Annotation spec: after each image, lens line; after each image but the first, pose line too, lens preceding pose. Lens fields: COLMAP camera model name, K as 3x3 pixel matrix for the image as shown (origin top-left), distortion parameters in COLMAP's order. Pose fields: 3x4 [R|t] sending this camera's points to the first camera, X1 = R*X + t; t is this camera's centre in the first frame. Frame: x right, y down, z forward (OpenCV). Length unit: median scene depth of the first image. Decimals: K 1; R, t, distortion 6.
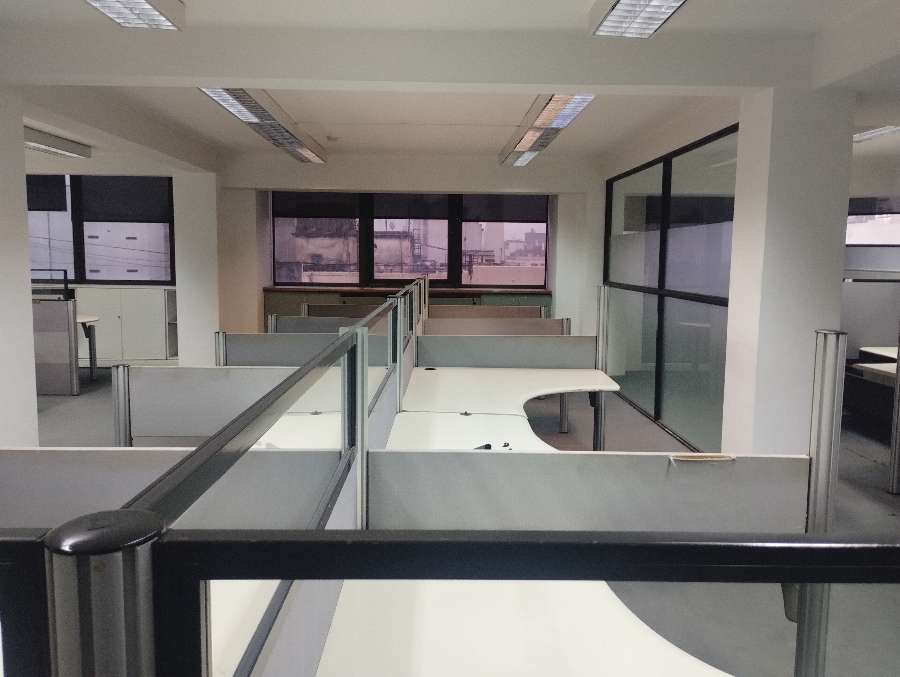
lens RADIAL K [[734.5, 0, 450.0], [0, 734.5, 338.5], [0, 0, 1]] dist [0.002726, 0.000305]
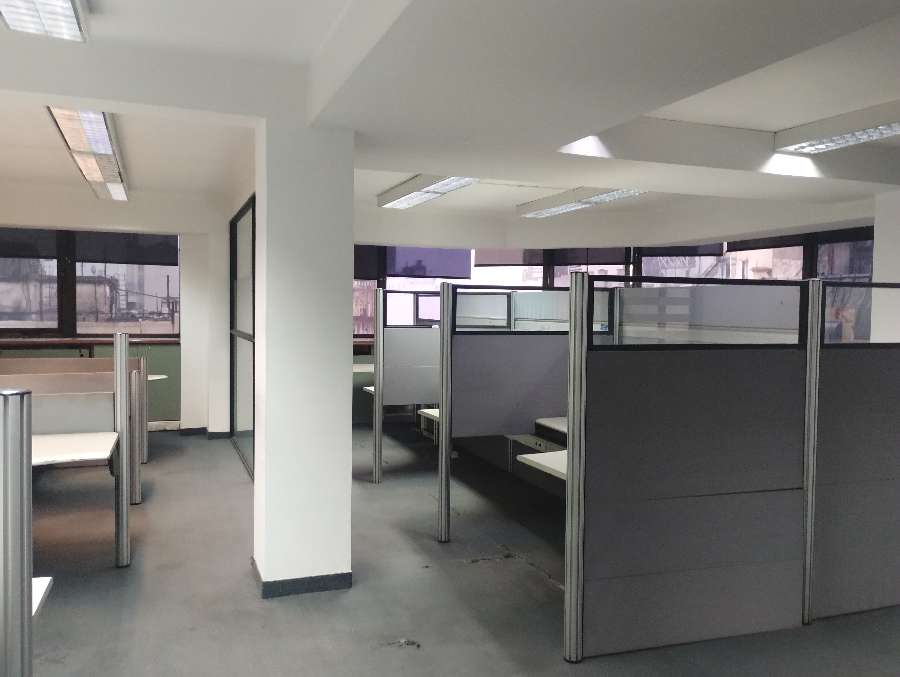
lens RADIAL K [[743.4, 0, 450.0], [0, 743.4, 338.5], [0, 0, 1]] dist [0.006601, -0.007963]
pose [[0.934180, -0.011132, 0.356630, 0.108393], [0.034765, 0.997597, -0.059928, -0.000064], [-0.355105, 0.068382, 0.932322, 0.021847]]
